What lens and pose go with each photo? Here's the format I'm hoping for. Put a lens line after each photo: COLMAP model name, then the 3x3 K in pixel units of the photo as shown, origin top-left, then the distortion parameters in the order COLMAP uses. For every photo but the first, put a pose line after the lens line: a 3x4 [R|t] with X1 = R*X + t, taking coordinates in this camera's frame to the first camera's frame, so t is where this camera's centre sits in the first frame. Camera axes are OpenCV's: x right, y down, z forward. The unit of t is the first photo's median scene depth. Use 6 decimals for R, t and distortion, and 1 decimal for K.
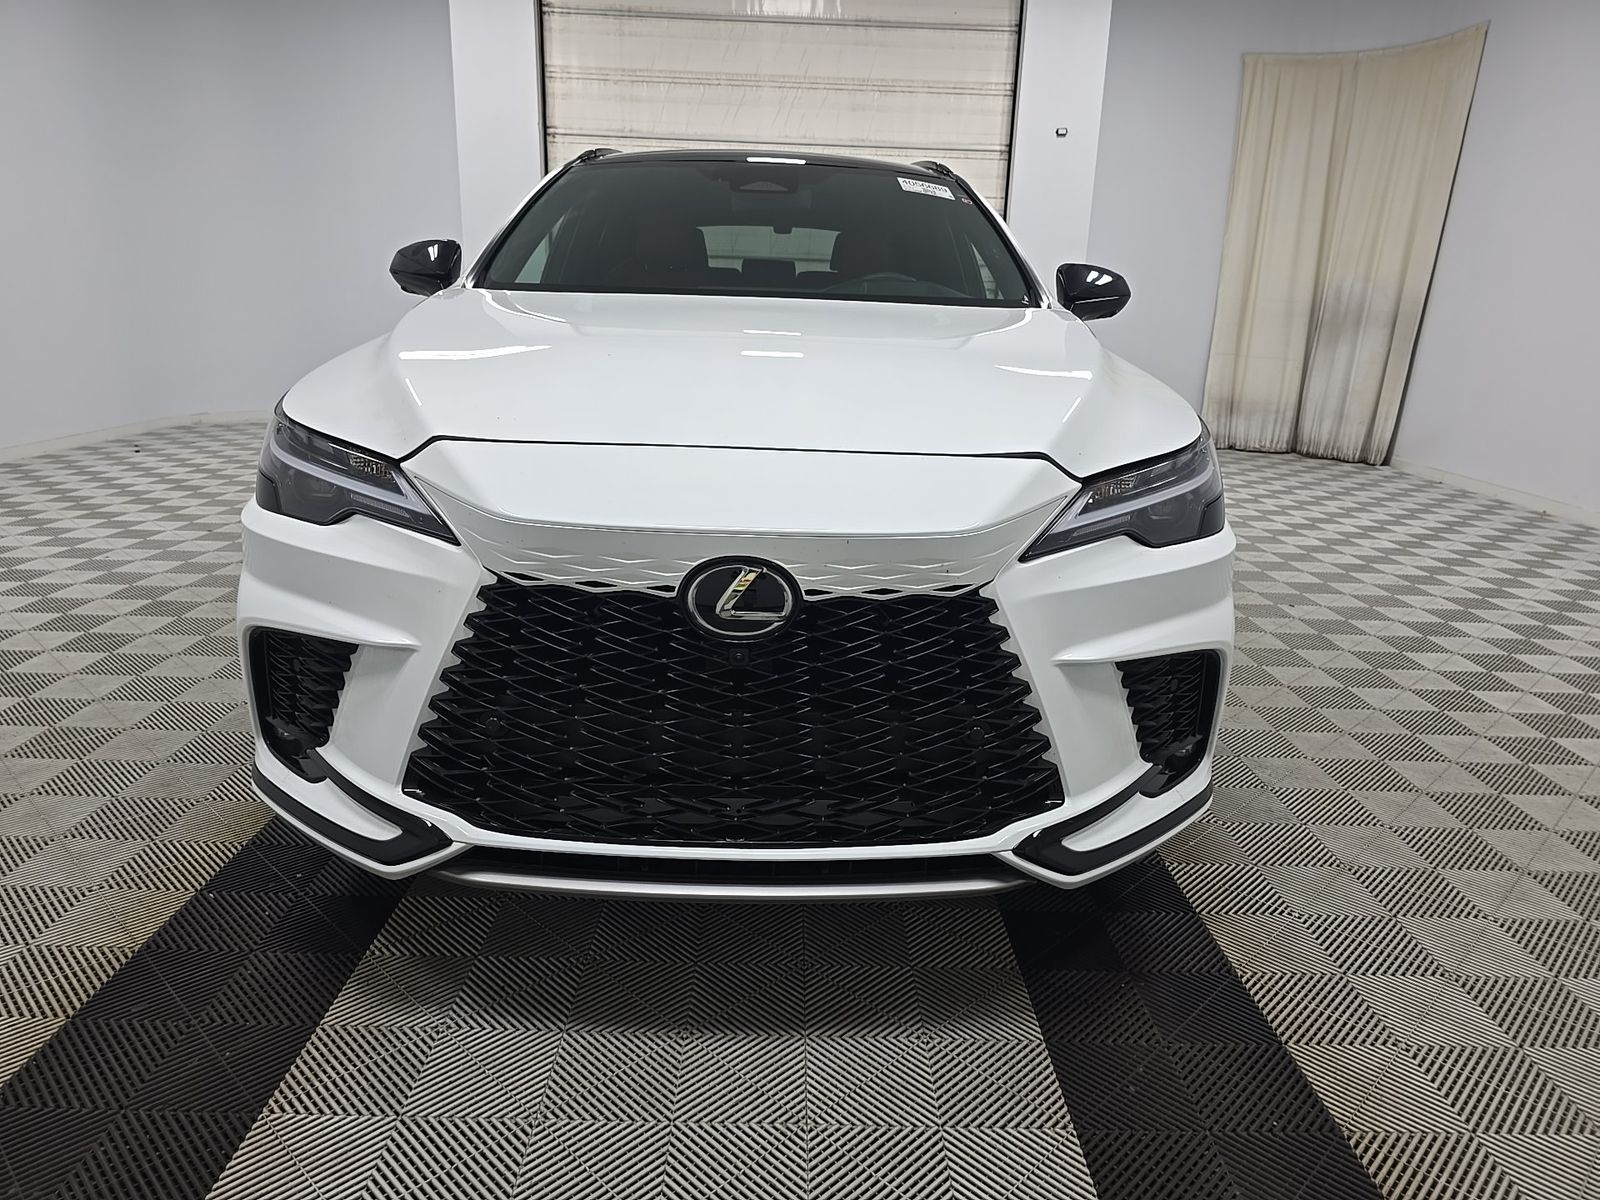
lens RADIAL K [[1086.8, 0, 800.0], [0, 1086.8, 600.0], [0, 0, 1]] dist [0.000748, 0.000538]
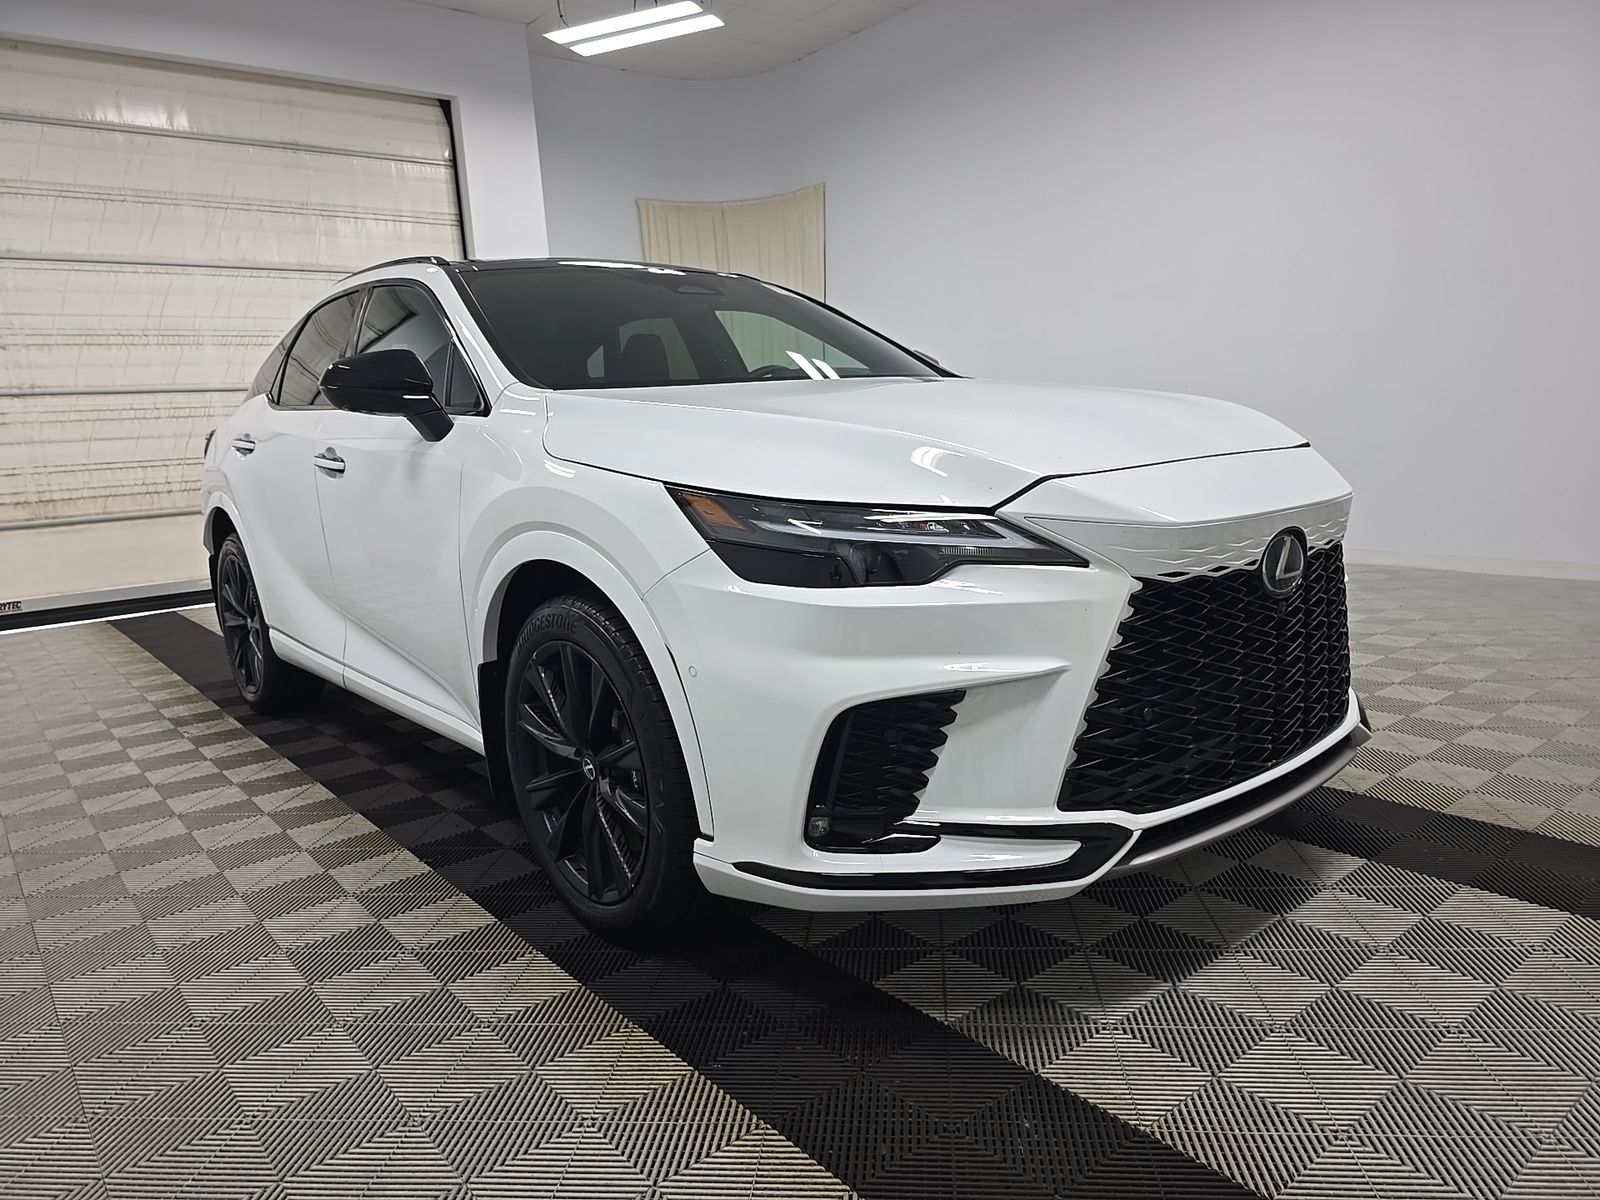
lens RADIAL K [[1001.7, 0, 800.4], [0, 1001.7, 637.2], [0, 0, 1]] dist [0.032484, -0.031521]
pose [[0.787513, -0.201176, 0.582539, -0.218282], [0.235556, 0.971710, 0.017134, -0.012486], [-0.569506, 0.123727, 0.812622, 0.065526]]
